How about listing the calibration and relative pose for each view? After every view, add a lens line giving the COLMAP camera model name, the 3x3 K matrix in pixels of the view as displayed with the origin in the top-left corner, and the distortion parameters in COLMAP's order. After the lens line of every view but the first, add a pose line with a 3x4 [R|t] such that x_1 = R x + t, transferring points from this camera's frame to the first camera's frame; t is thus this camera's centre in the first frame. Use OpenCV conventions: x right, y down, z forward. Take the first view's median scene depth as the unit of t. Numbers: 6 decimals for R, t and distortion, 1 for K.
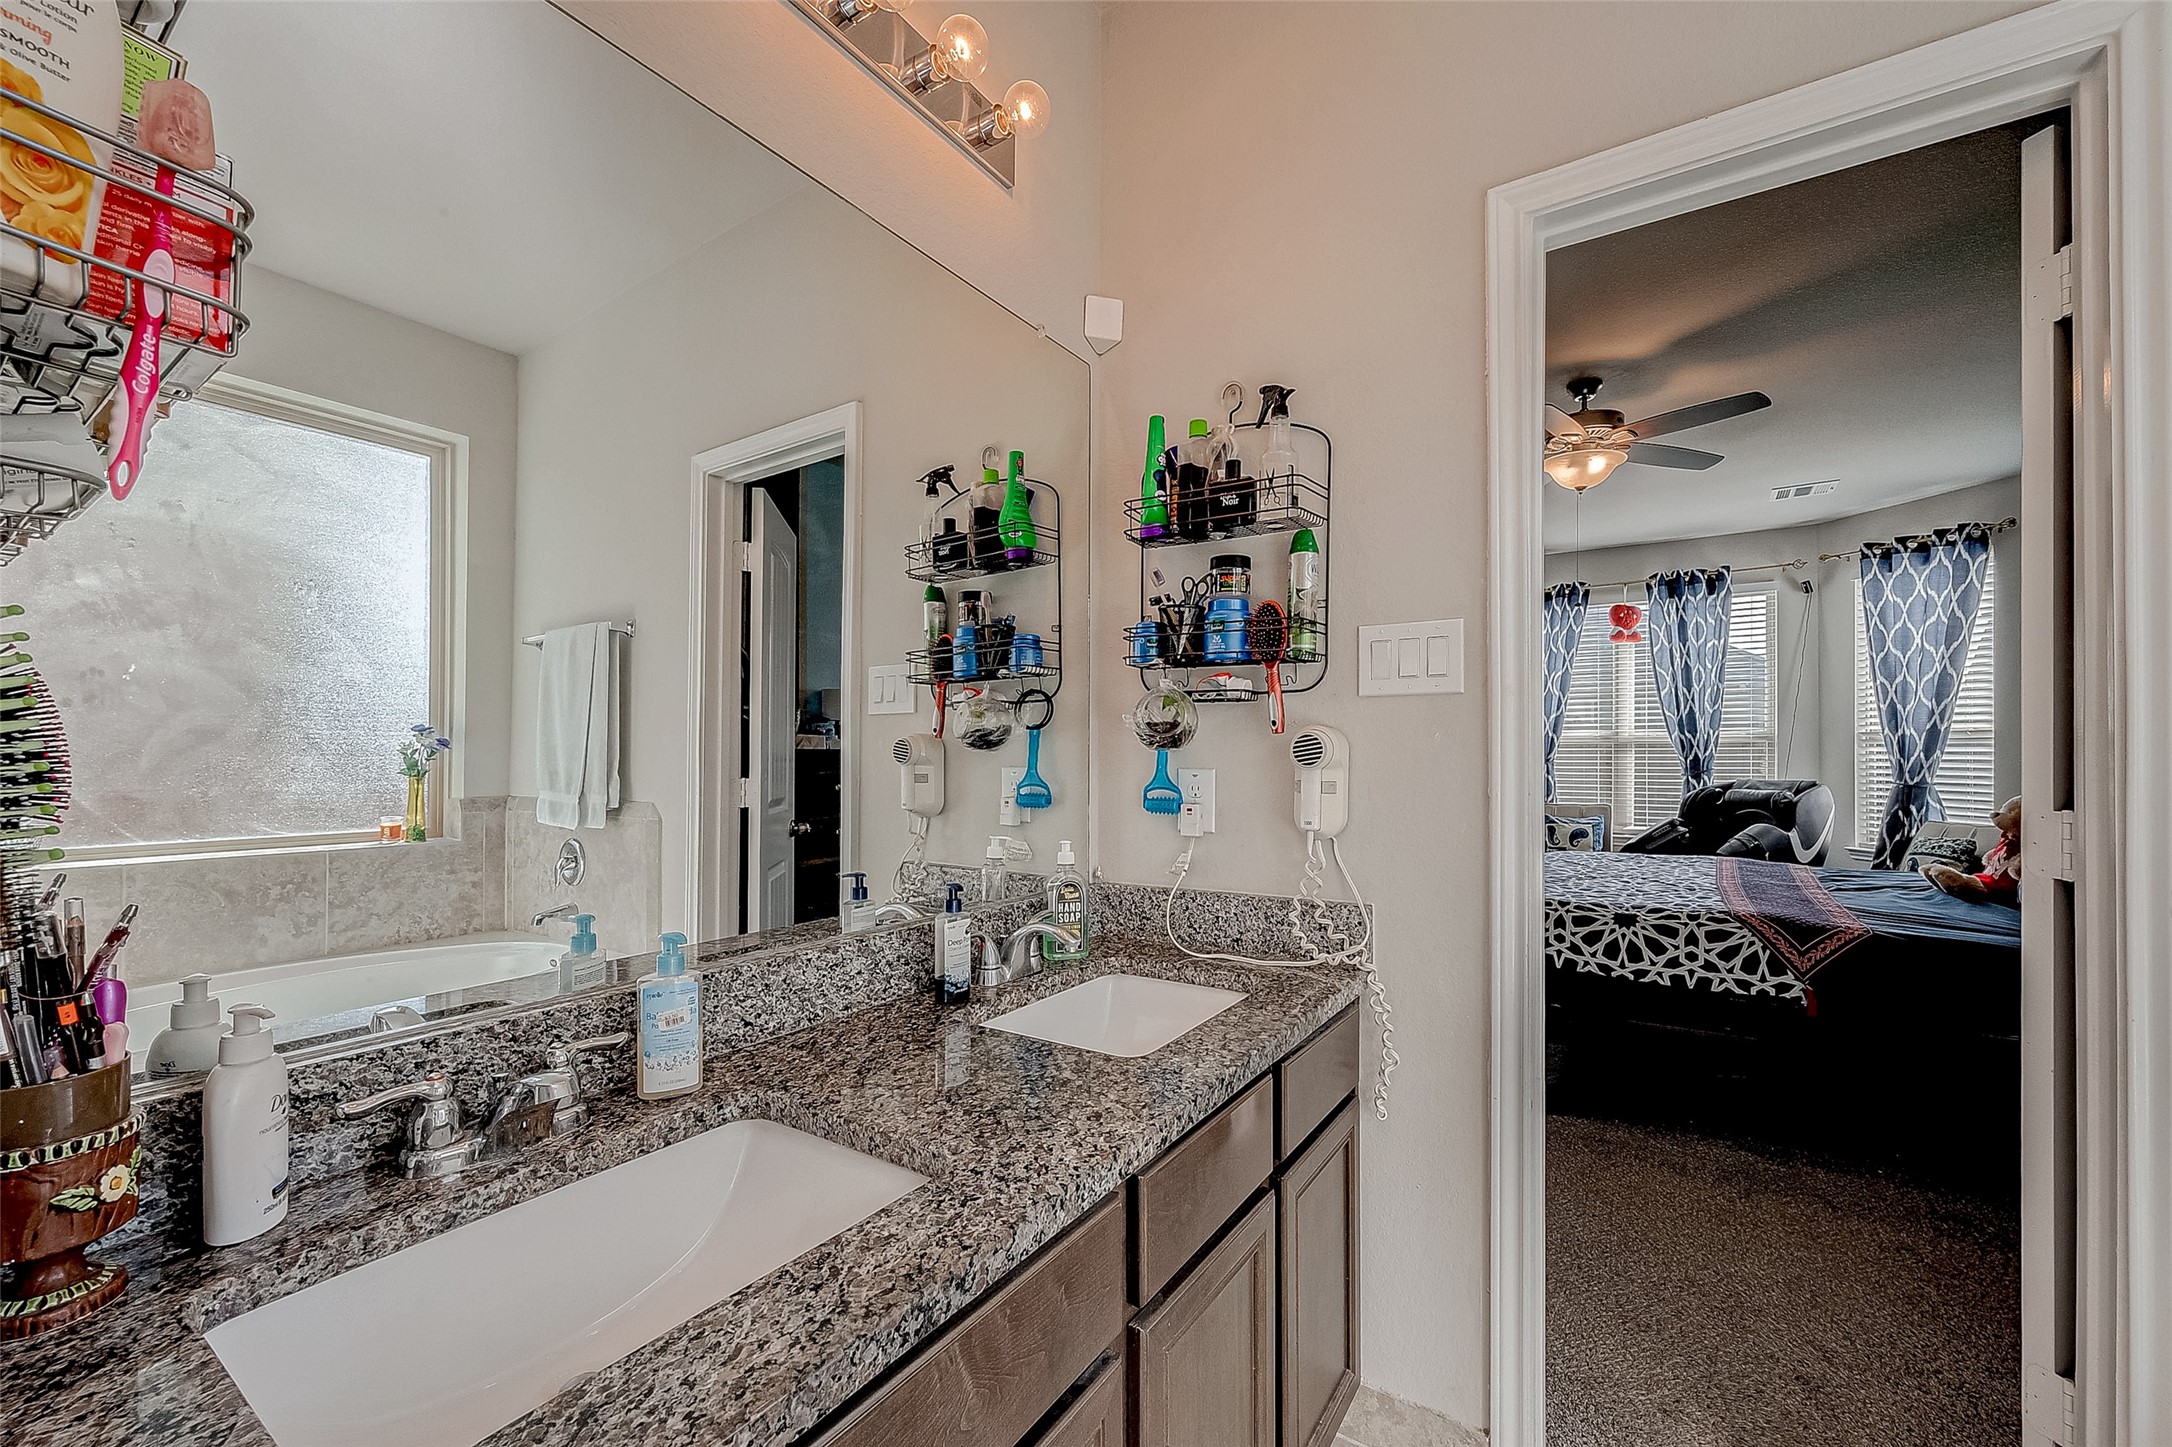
lens RADIAL K [[854.1, 0, 1090.2], [0, 854.1, 753.5], [0, 0, 1]] dist [-0.000801, -0.000066]
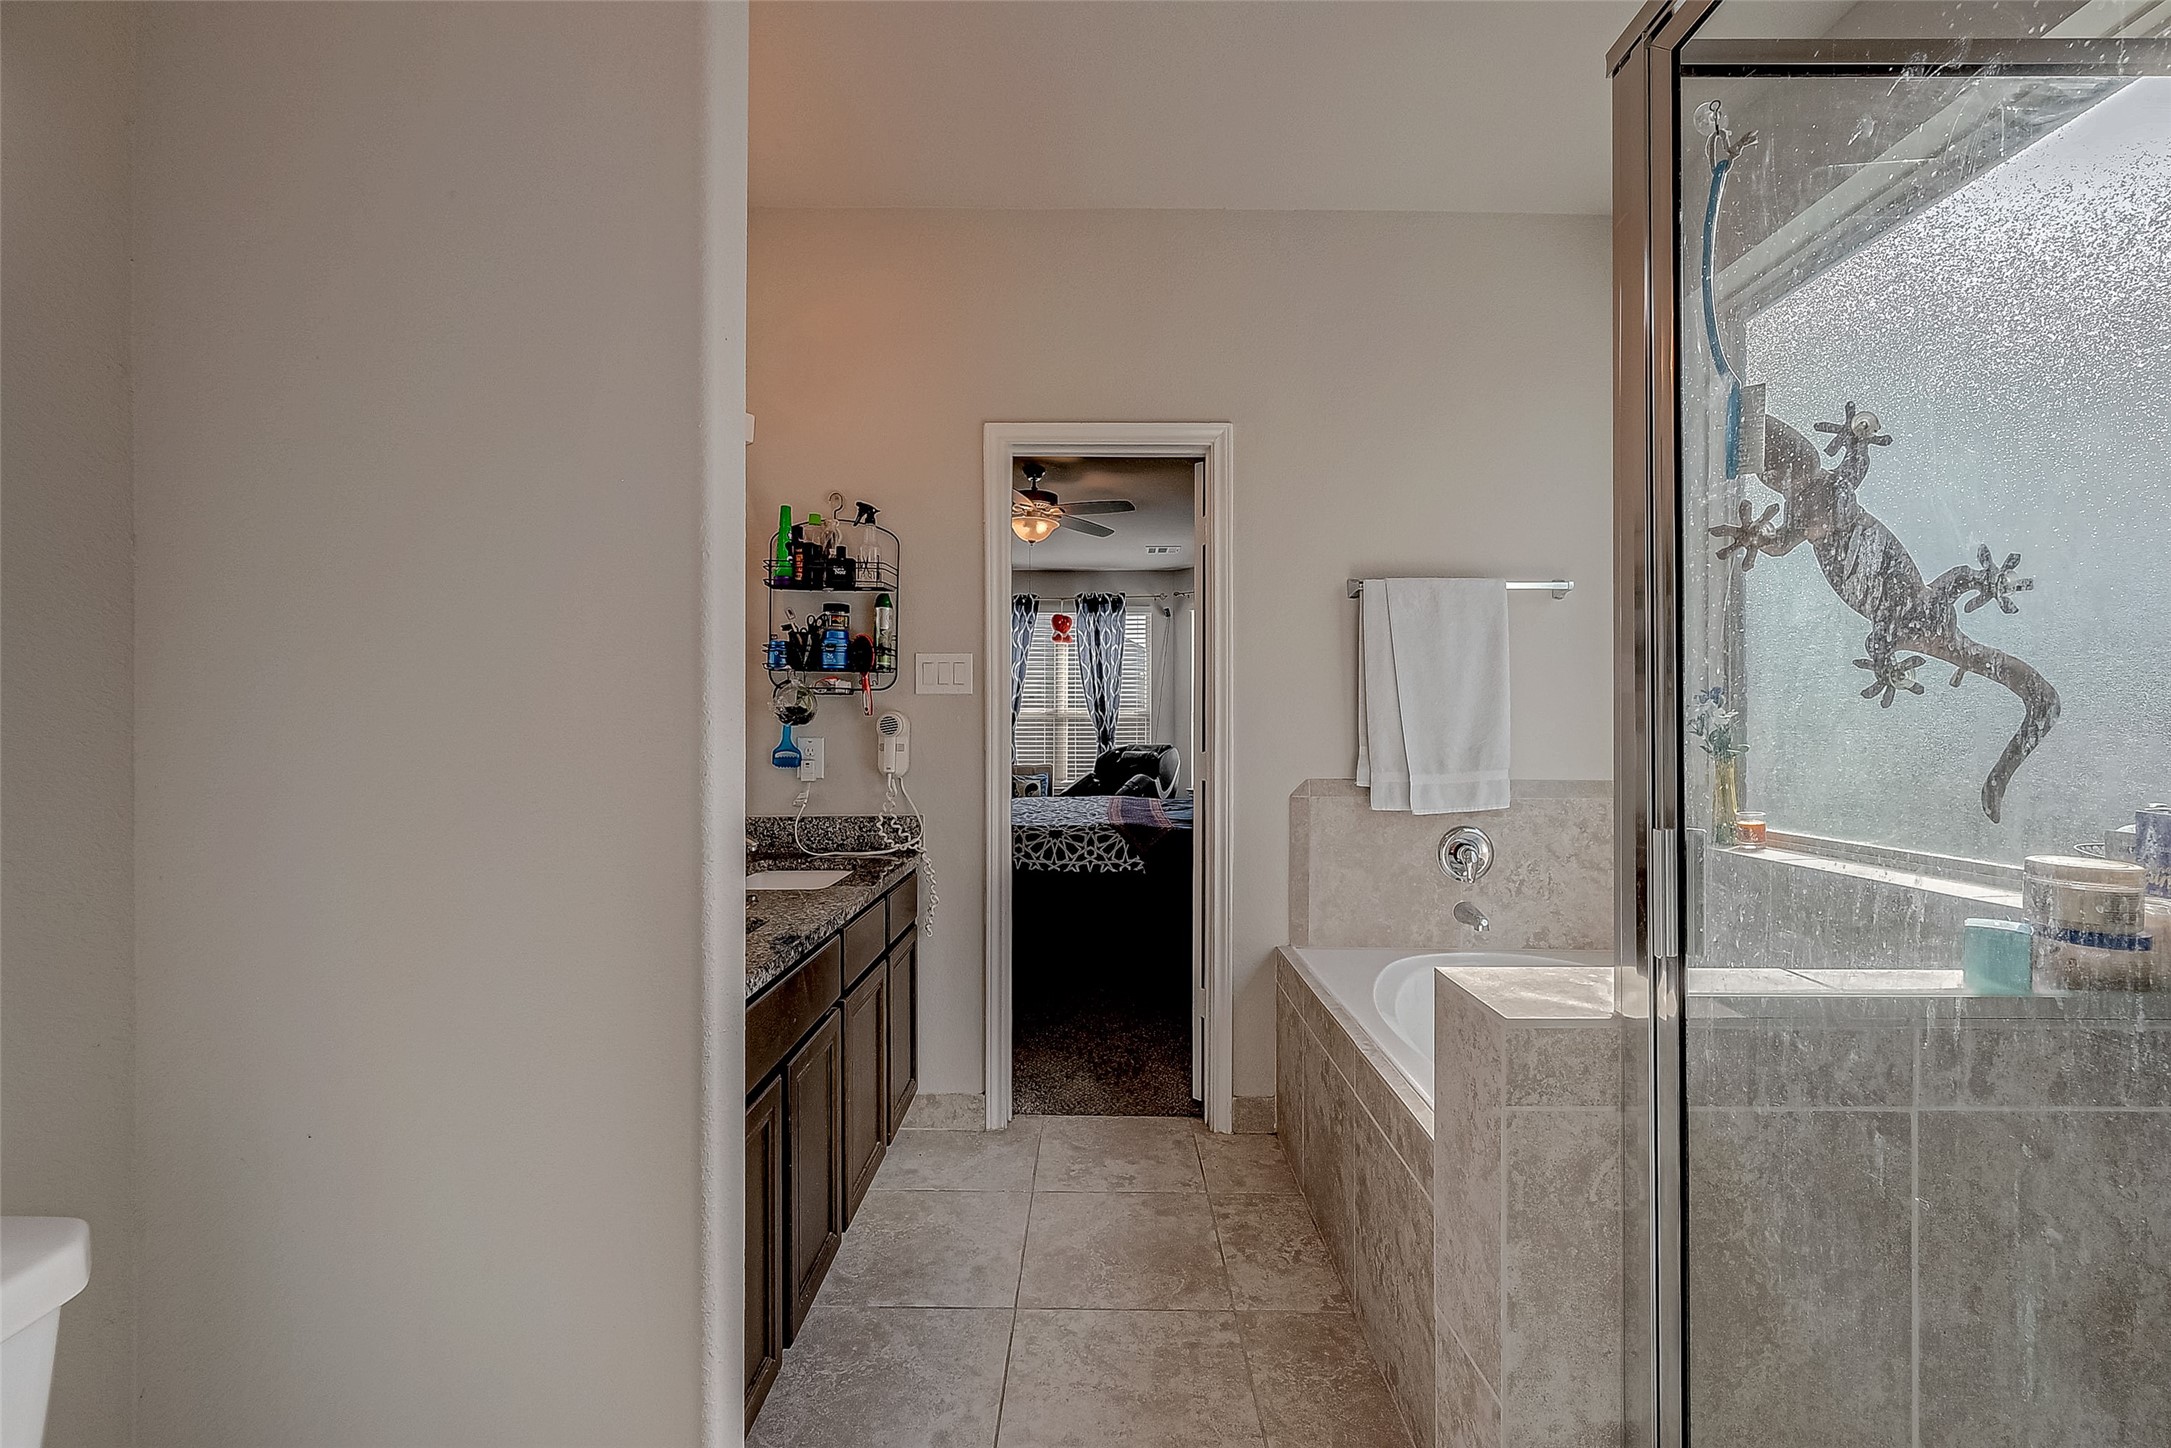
lens RADIAL K [[860.8, 0, 1080.9], [0, 860.8, 728.1], [0, 0, 1]] dist [-0.000302, -0.000575]
pose [[0.839452, -0.000679, 0.543433, -0.193534], [-0.001409, 0.999993, 0.003425, -0.003115], [-0.543432, -0.003641, 0.839445, -0.353168]]
